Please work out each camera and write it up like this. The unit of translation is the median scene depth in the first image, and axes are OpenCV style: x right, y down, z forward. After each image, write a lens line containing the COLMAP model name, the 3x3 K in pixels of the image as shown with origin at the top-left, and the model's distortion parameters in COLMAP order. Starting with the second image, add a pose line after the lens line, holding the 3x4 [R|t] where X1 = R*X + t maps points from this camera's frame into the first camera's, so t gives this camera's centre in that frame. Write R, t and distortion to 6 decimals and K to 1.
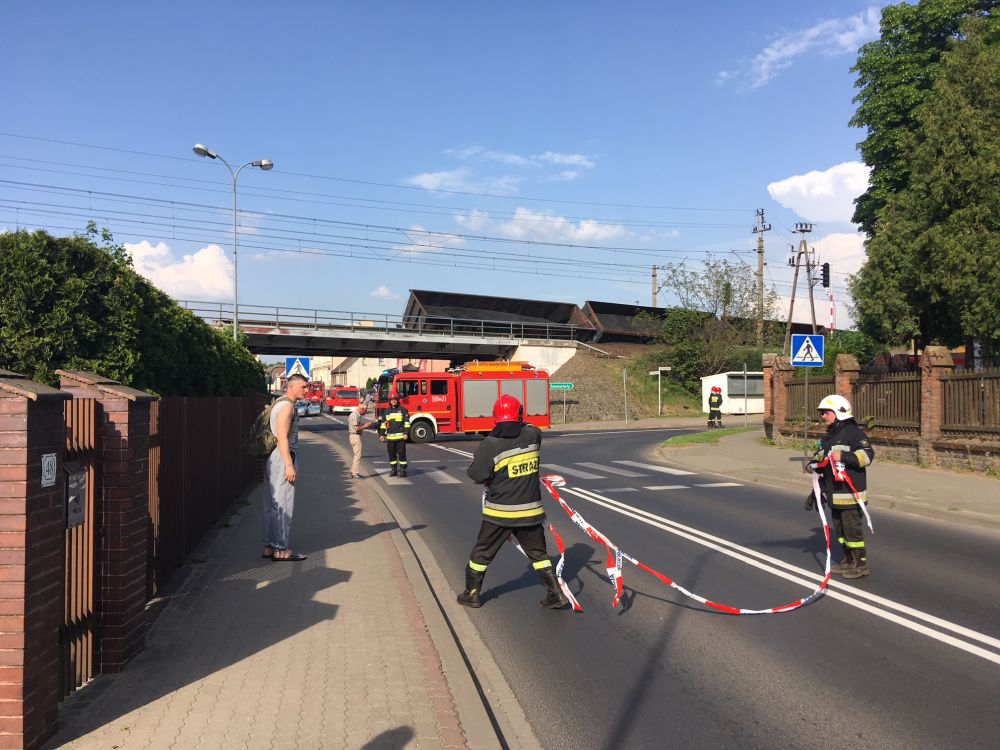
lens RADIAL K [[838.6, 0, 504.7], [0, 838.6, 380.7], [0, 0, 1]] dist [0.093456, -0.168675]
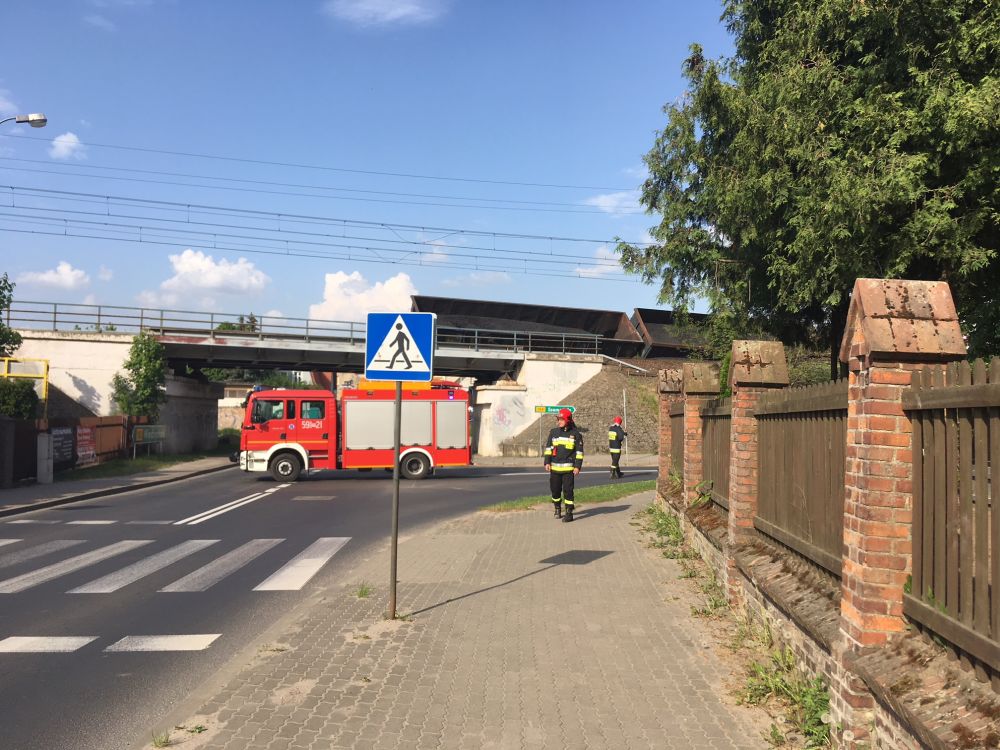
lens RADIAL K [[838.6, 0, 504.7], [0, 838.6, 380.7], [0, 0, 1]] dist [0.093456, -0.168675]
pose [[0.980033, 0.008189, -0.198665, 0.166840], [-0.012919, 0.999663, -0.022525, -0.002477], [0.198414, 0.024642, 0.979809, 0.186711]]
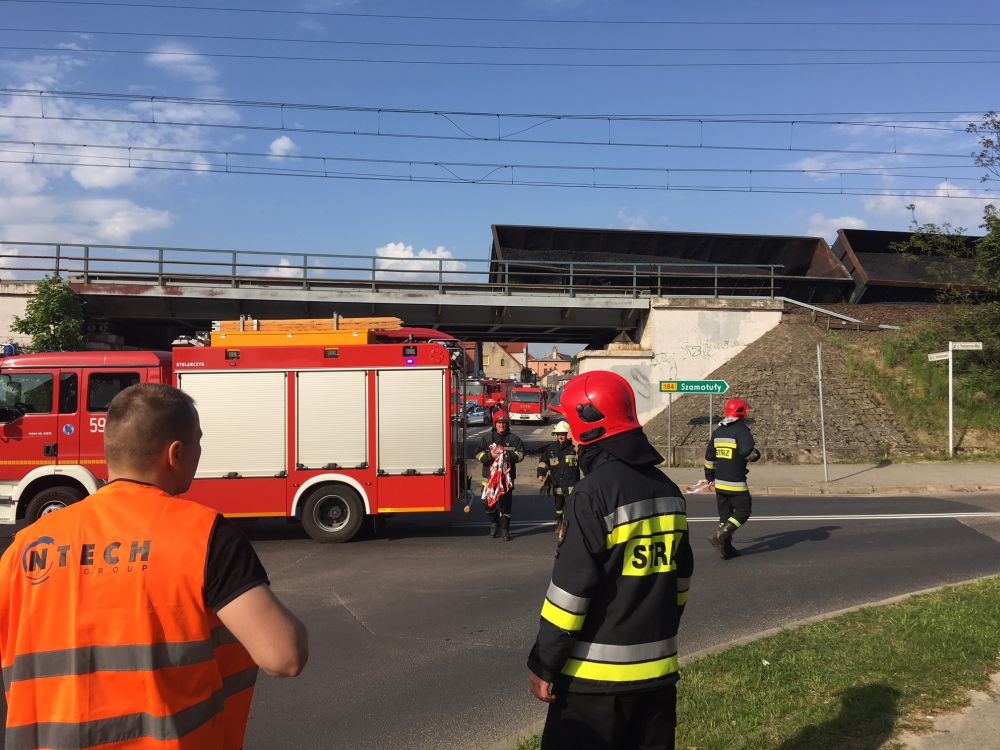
lens RADIAL K [[845.0, 0, 505.7], [0, 845.0, 378.4], [0, 0, 1]] dist [0.077869, 0.003455]
pose [[0.913770, -0.003689, -0.406215, 0.152504], [0.003437, 0.999993, -0.001349, 0.001835], [0.406217, -0.000163, 0.913777, 0.492225]]
